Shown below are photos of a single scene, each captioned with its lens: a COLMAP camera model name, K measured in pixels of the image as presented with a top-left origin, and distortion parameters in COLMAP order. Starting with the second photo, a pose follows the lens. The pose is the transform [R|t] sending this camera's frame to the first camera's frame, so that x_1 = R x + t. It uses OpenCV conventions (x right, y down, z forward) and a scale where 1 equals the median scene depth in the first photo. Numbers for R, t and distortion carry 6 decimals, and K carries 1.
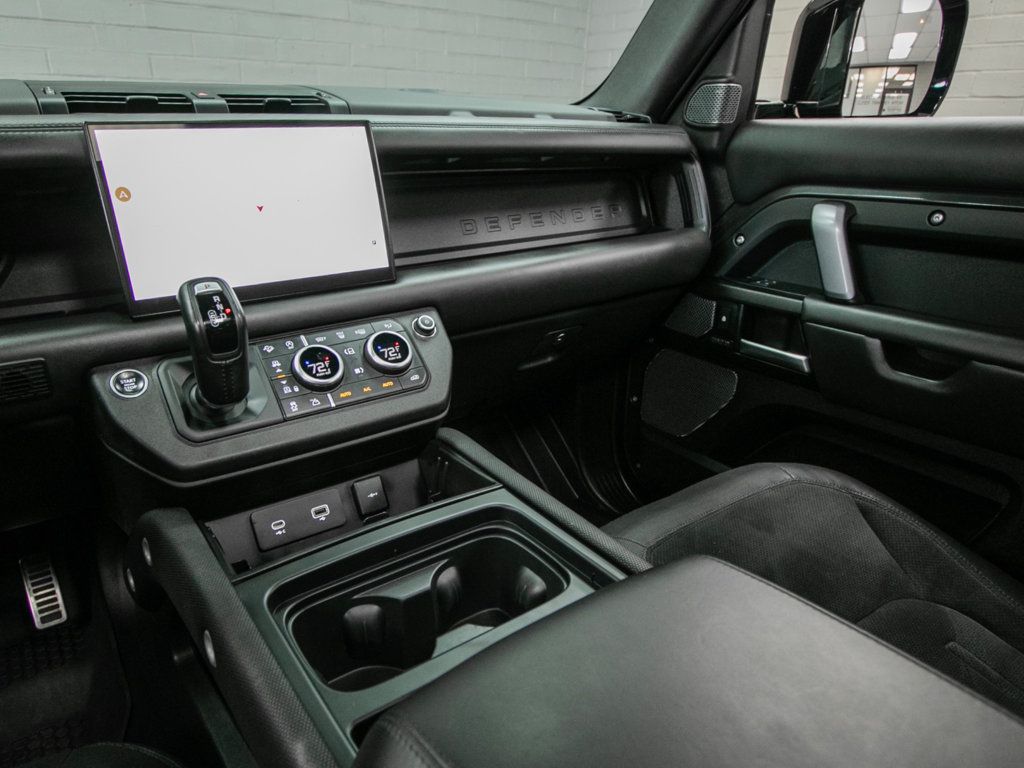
lens RADIAL K [[673.9, 0, 453.9], [0, 673.9, 419.7], [0, 0, 1]] dist [-0.014346, 0.004784]
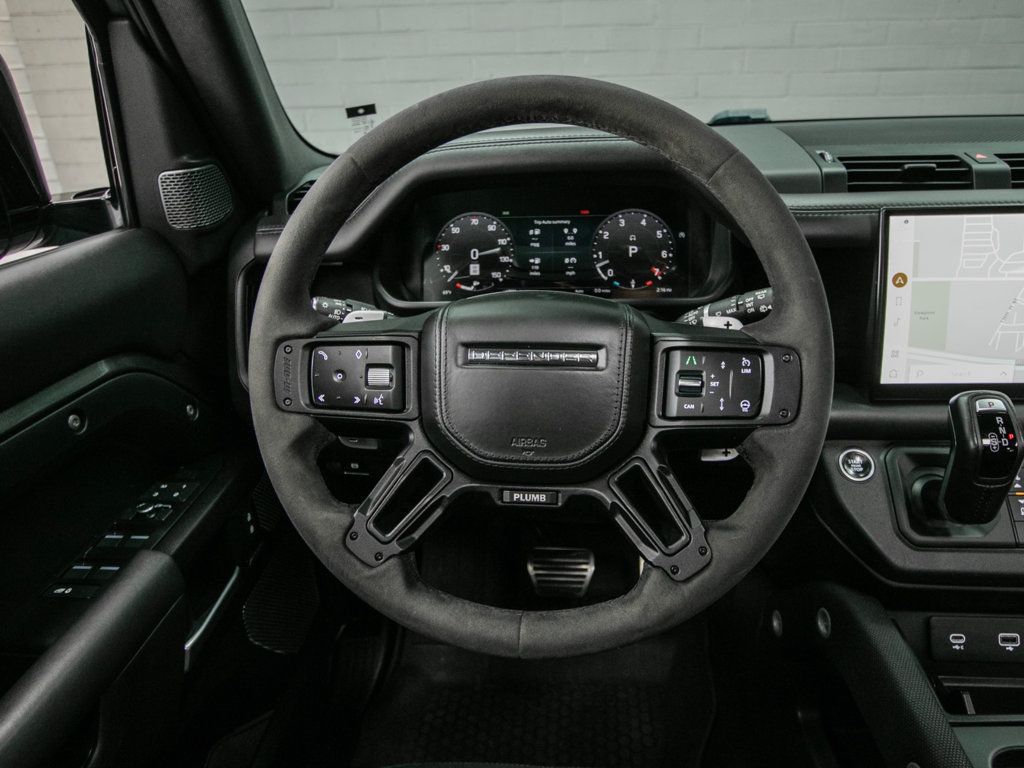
lens RADIAL K [[695.0, 0, 522.5], [0, 695.0, 384.7], [0, 0, 1]] dist [-0.022658, 0.010981]
pose [[0.784101, 0.232741, -0.575341, -0.259436], [-0.221332, 0.970931, 0.091126, -0.130909], [0.579826, 0.055889, 0.812821, -0.124669]]
